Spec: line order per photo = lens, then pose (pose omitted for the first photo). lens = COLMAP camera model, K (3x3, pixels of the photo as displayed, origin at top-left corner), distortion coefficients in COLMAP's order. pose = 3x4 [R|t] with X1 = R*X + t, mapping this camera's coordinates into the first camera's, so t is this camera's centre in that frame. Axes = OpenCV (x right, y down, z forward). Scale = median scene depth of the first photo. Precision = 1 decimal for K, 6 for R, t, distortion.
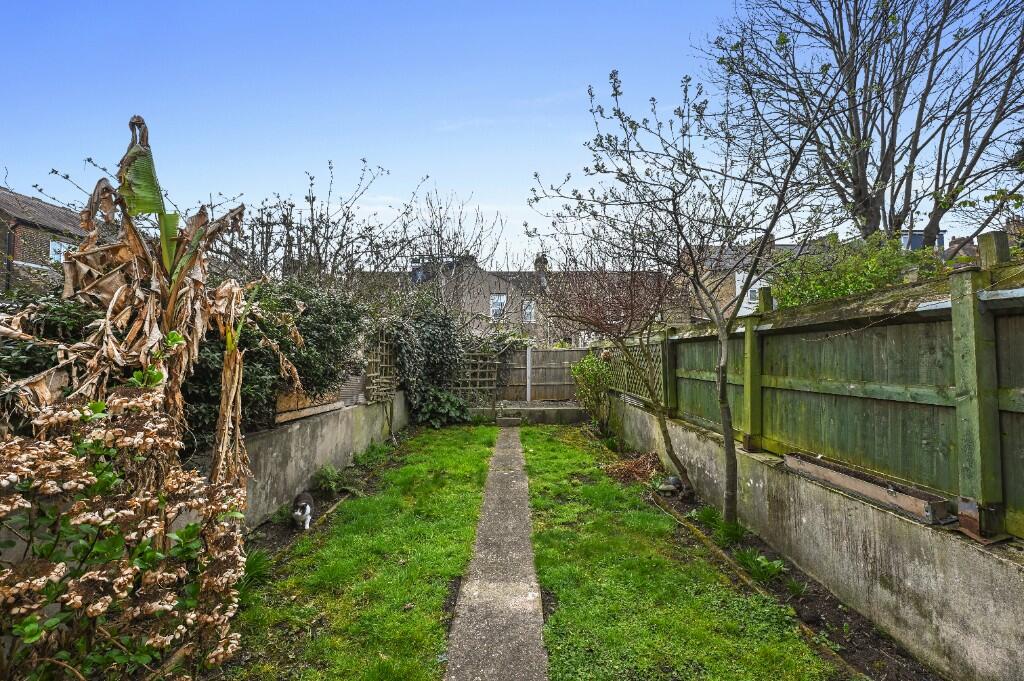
lens RADIAL K [[419.3, 0, 512.3], [0, 419.3, 341.7], [0, 0, 1]] dist [-0.000110, -0.000034]
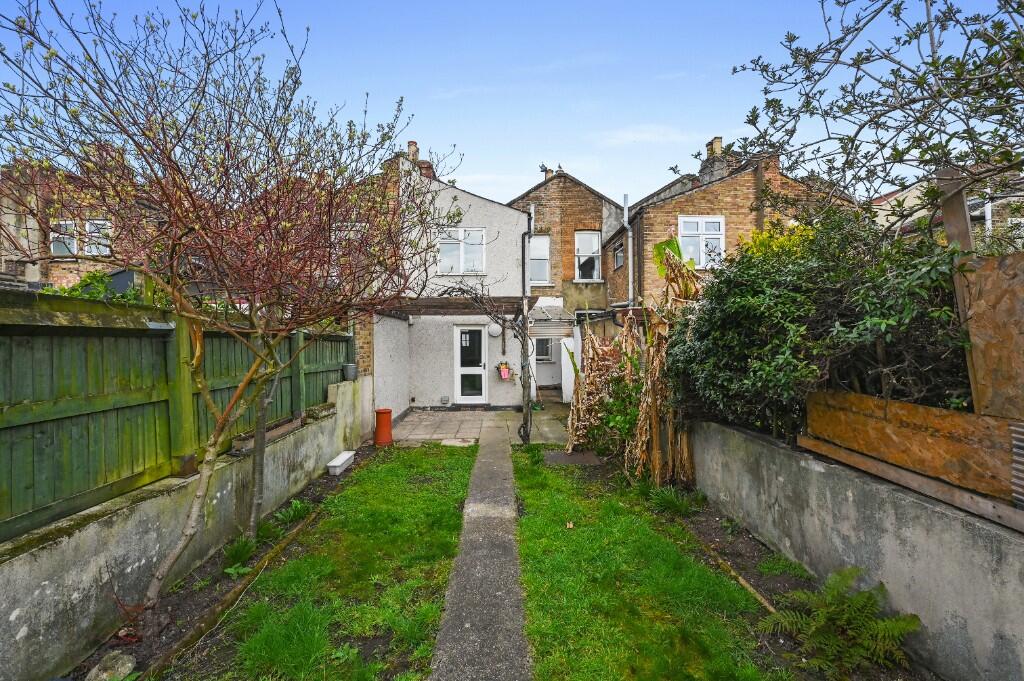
lens RADIAL K [[440.2, 0, 512.8], [0, 440.2, 341.4], [0, 0, 1]] dist [0.000021, 0.000001]
pose [[-0.999421, 0.028722, -0.018253, -0.042732], [0.029150, 0.999296, -0.023614, 0.013903], [0.017562, -0.024132, -0.999555, 1.116950]]
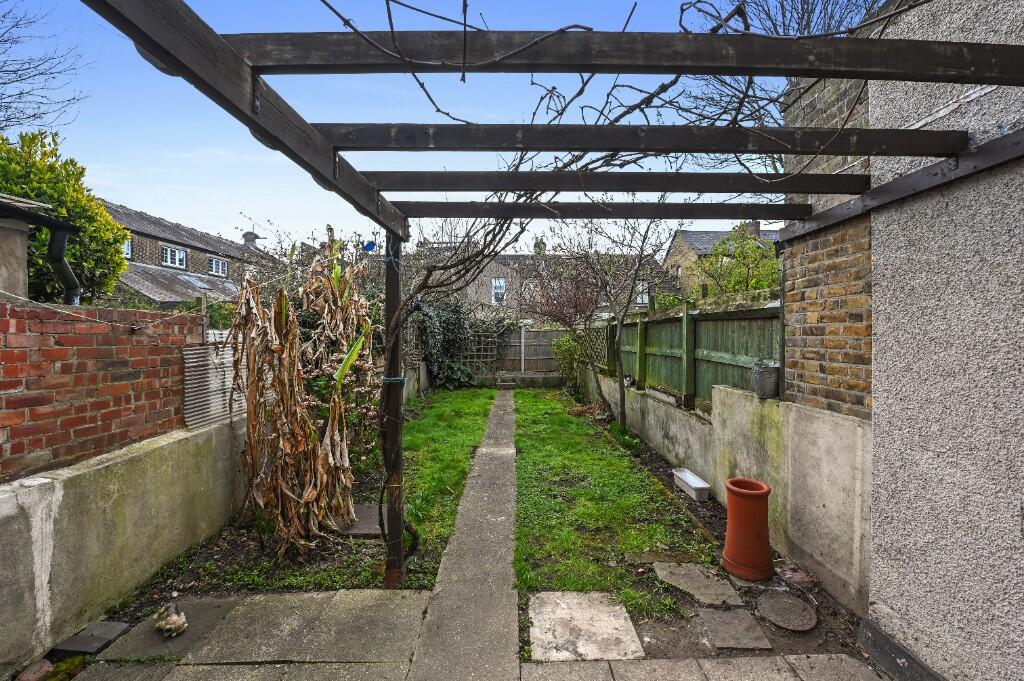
lens RADIAL K [[419.3, 0, 513.8], [0, 419.3, 337.5], [0, 0, 1]] dist [-0.000110, -0.000034]
pose [[0.999998, 0.001902, 0.001146, 0.023144], [-0.001947, 0.999176, 0.040549, -0.017750], [-0.001068, -0.040551, 0.999177, -0.450274]]
